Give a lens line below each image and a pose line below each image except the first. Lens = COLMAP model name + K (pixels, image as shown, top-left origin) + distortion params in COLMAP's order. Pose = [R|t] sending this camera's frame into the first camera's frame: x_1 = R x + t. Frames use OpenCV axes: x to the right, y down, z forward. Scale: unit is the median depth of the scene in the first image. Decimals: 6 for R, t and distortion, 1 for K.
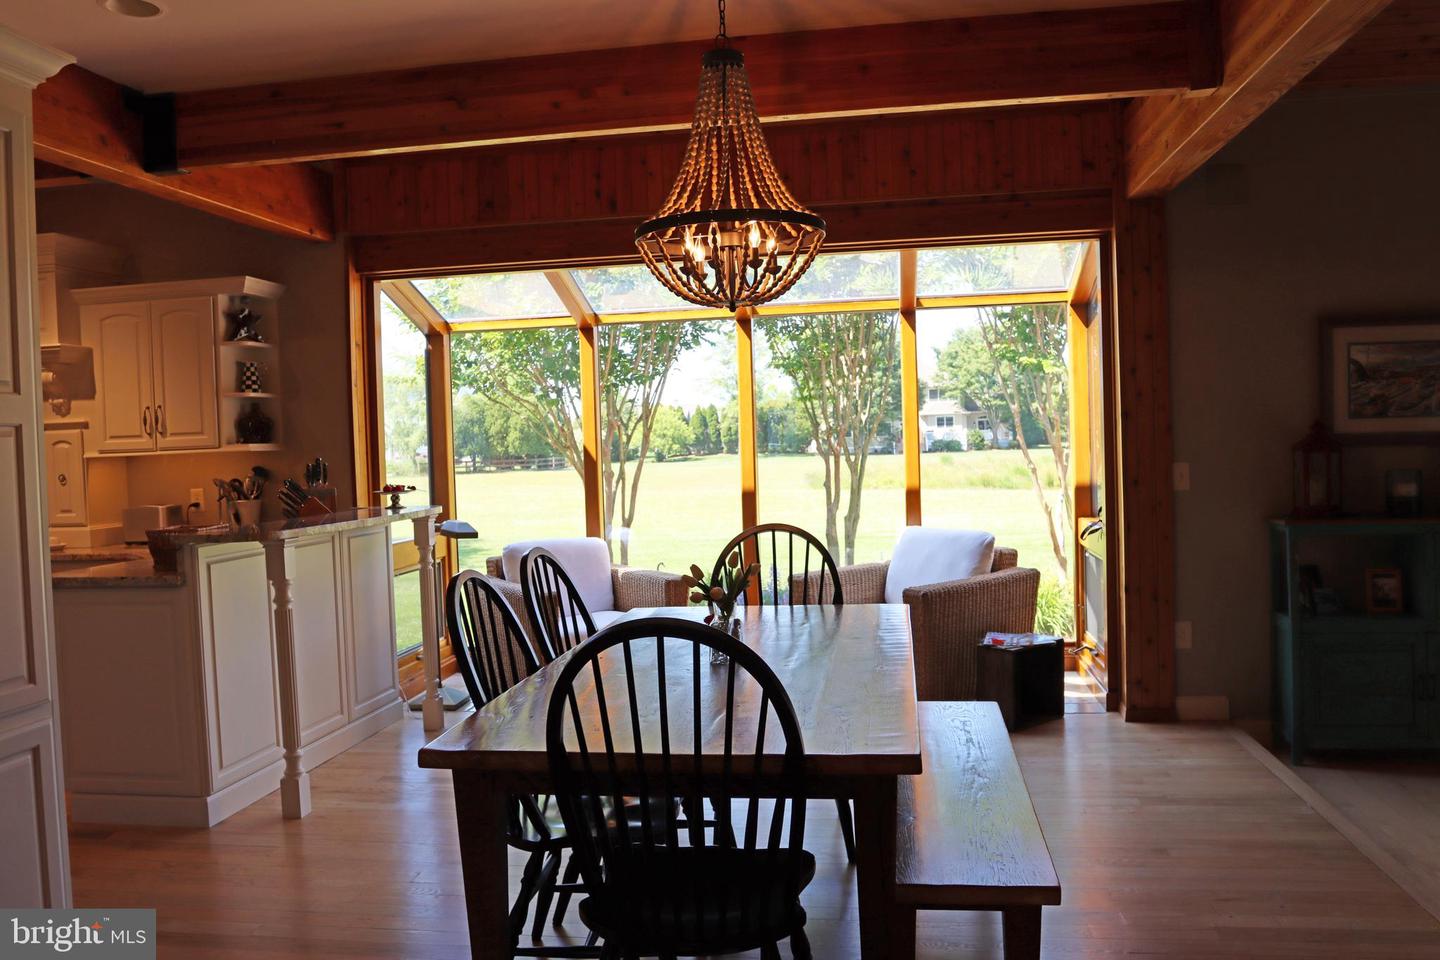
lens RADIAL K [[1132.4, 0, 720.0], [0, 1132.4, 480.0], [0, 0, 1]] dist [-0.092991, 0.059132]
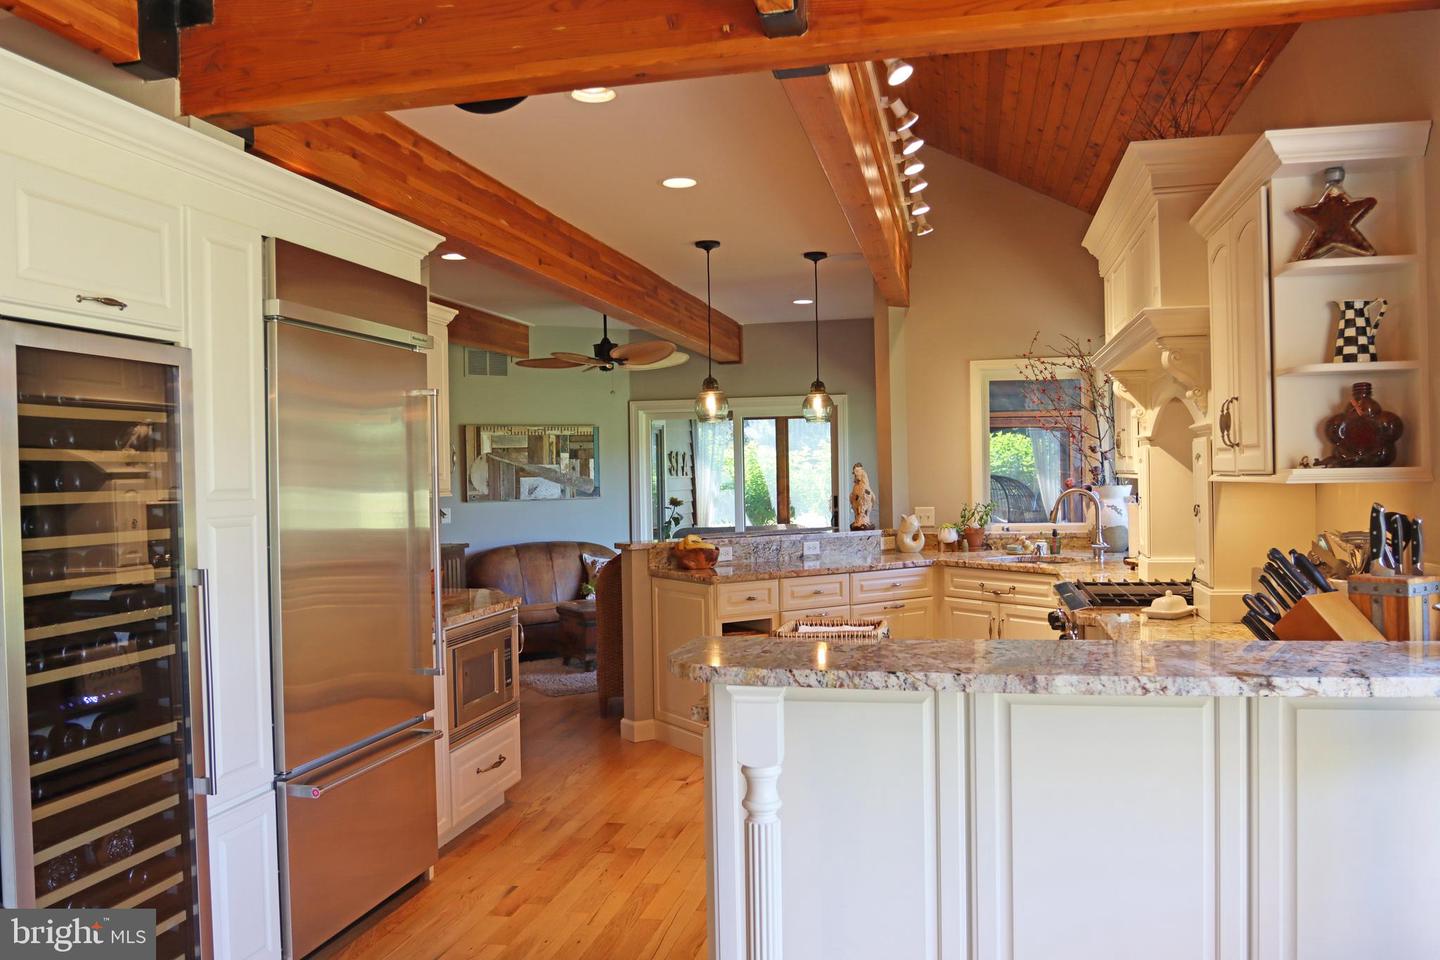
lens RADIAL K [[1132.4, 0, 720.0], [0, 1132.4, 480.0], [0, 0, 1]] dist [-0.092991, 0.059132]
pose [[-0.021257, 0.015117, -0.999660, 0.065270], [-0.002712, 0.999881, 0.015178, -0.034078], [0.999770, 0.003034, -0.021213, 0.739927]]
